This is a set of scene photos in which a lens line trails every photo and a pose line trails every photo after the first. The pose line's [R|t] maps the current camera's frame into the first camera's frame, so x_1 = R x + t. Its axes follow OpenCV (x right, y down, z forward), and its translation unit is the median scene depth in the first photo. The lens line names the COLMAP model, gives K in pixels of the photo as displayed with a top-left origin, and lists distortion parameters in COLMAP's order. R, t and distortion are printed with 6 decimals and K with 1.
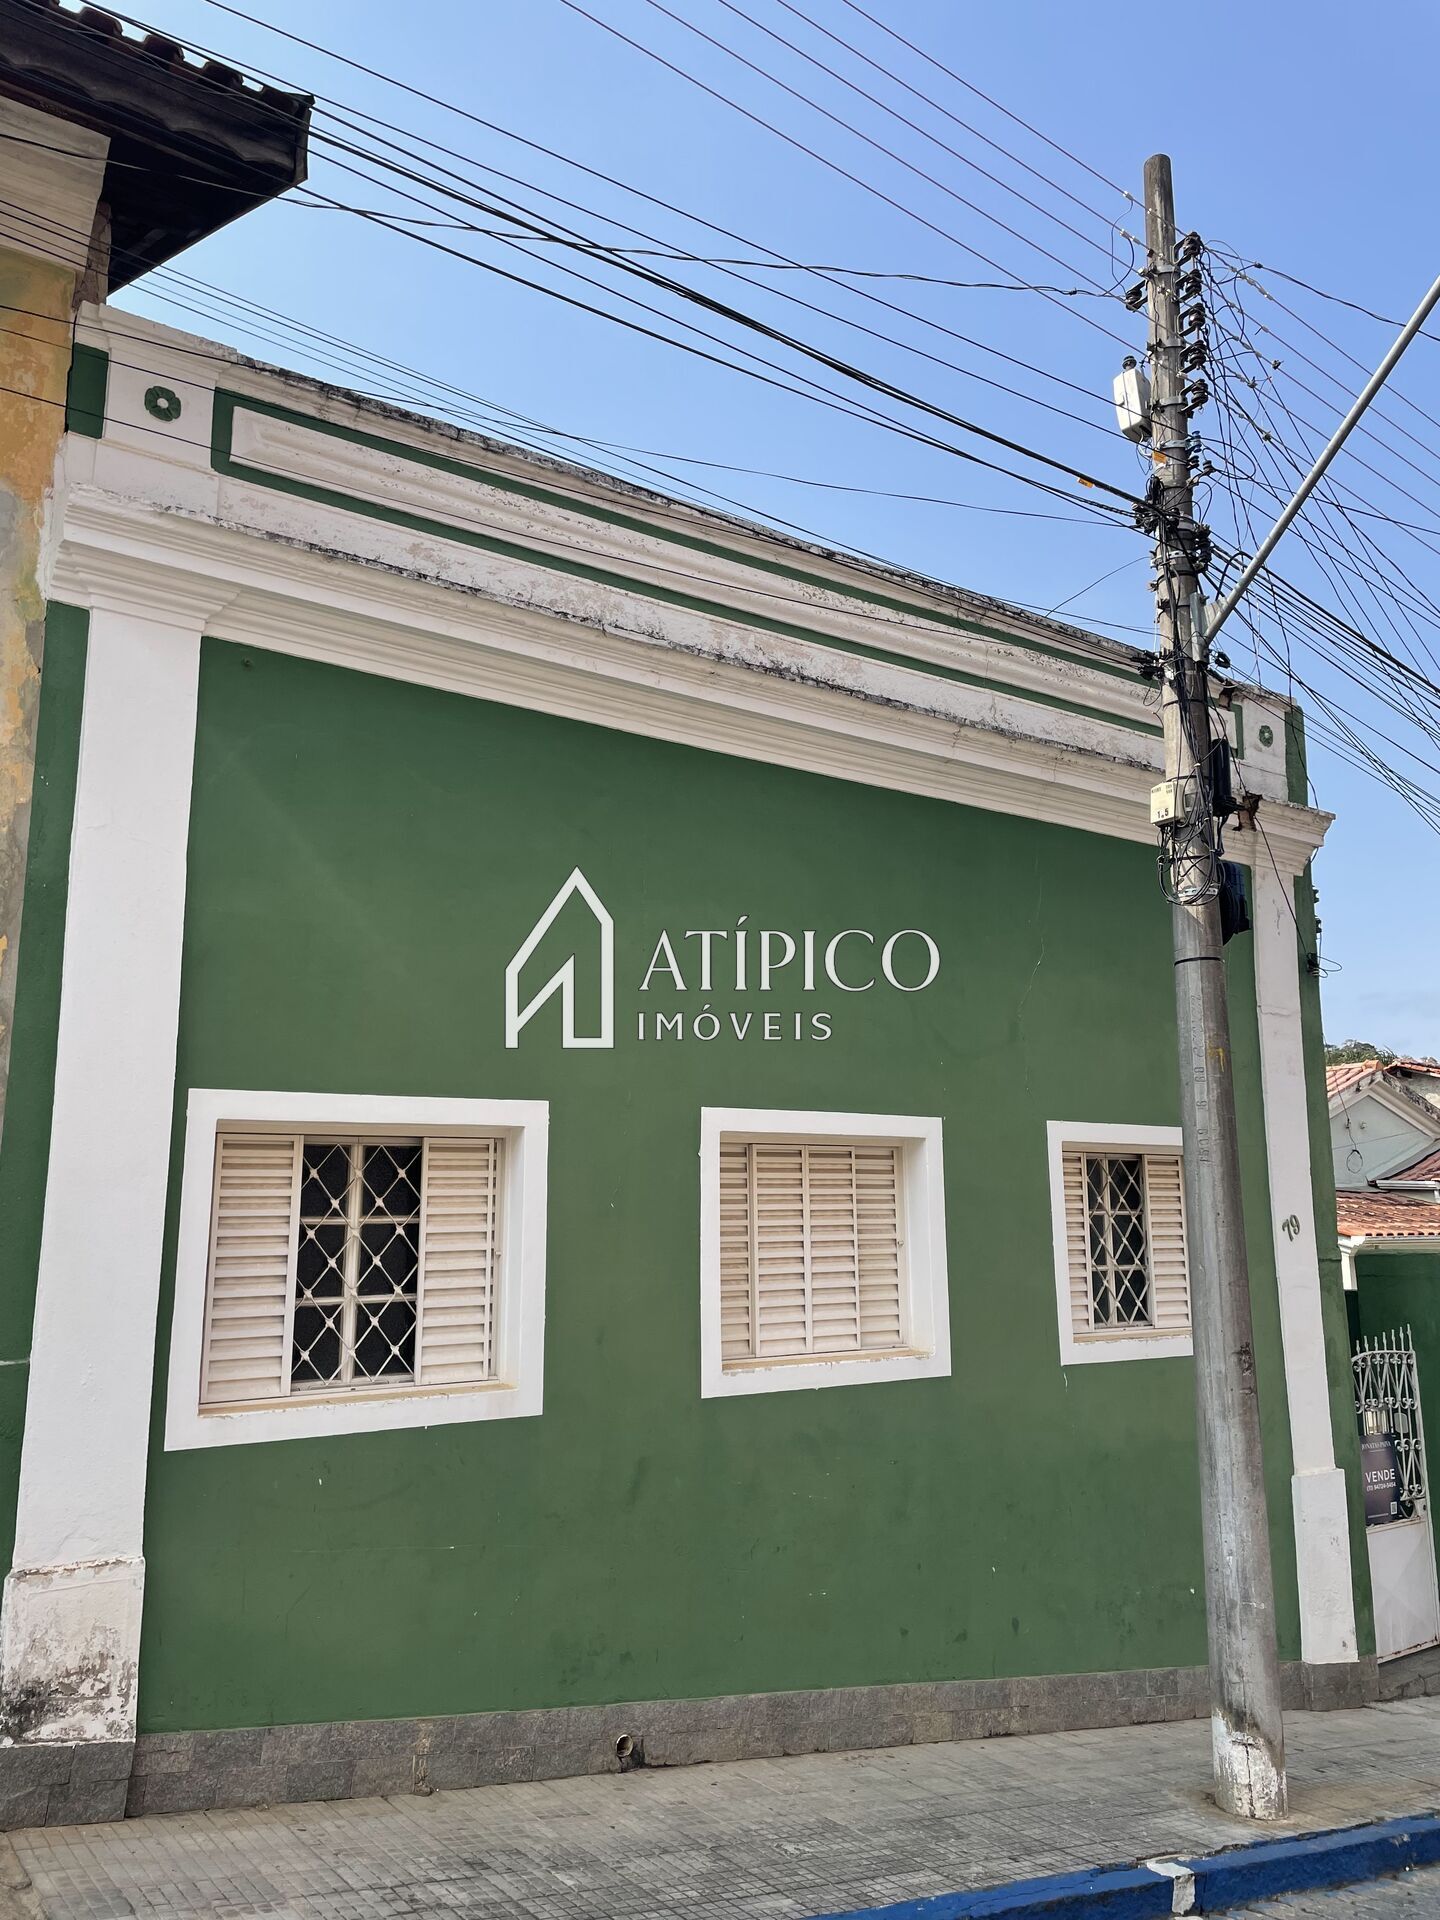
lens RADIAL K [[1434.6, 0, 720.0], [0, 1434.6, 960.0], [0, 0, 1]] dist [0.071358, -0.004399]
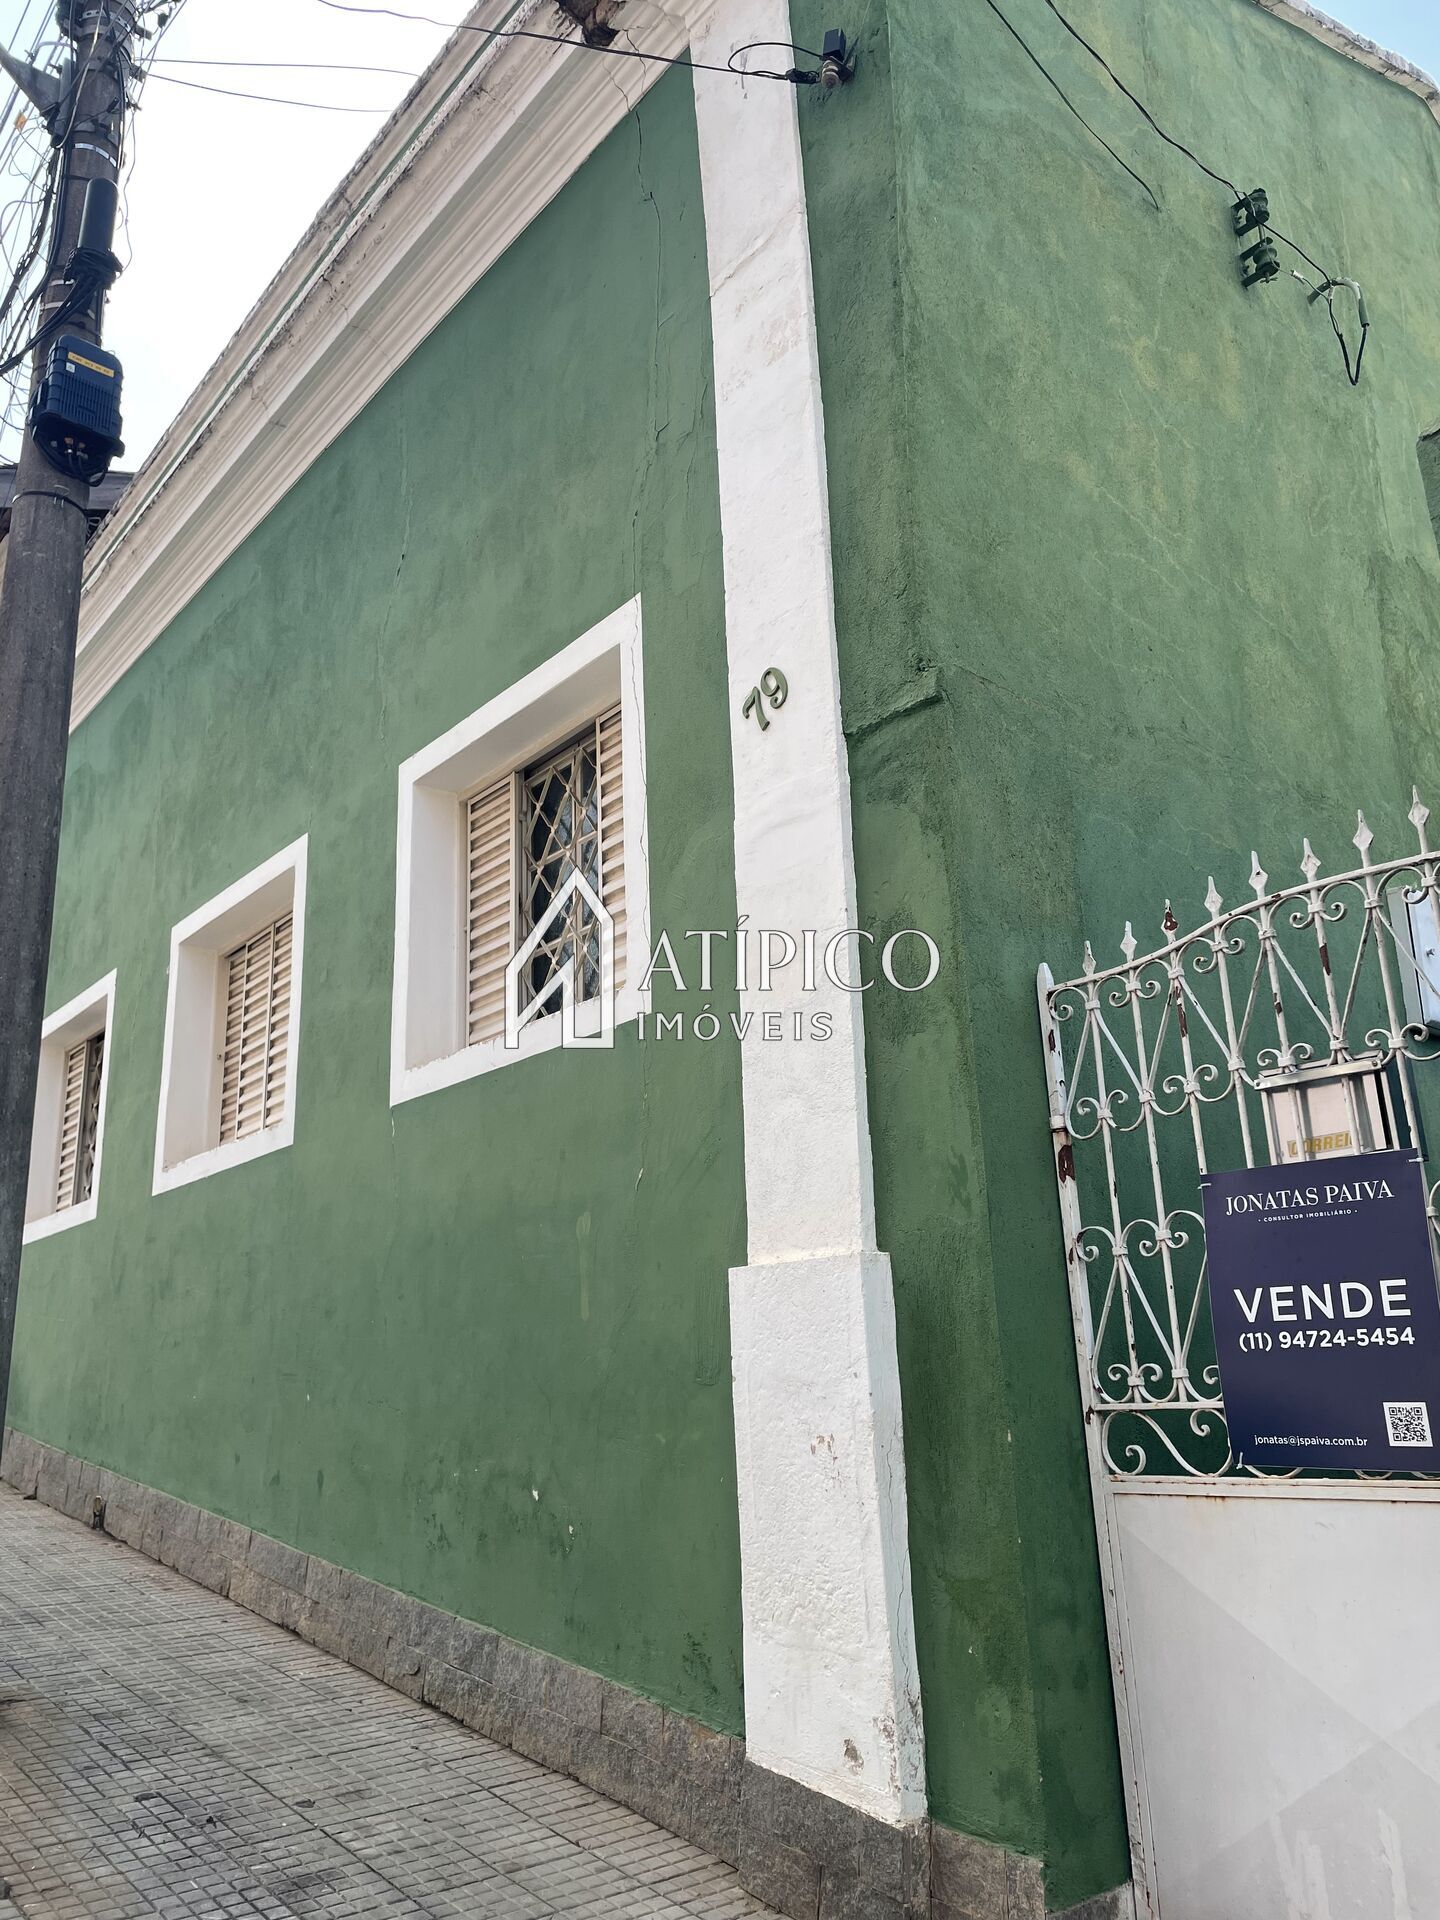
lens RADIAL K [[1434.6, 0, 720.0], [0, 1434.6, 960.0], [0, 0, 1]] dist [0.071358, -0.004399]
pose [[0.101995, -0.284971, -0.953094, 0.884017], [0.205230, 0.943508, -0.260142, 0.415805], [0.973385, -0.169071, 0.154718, 1.053491]]
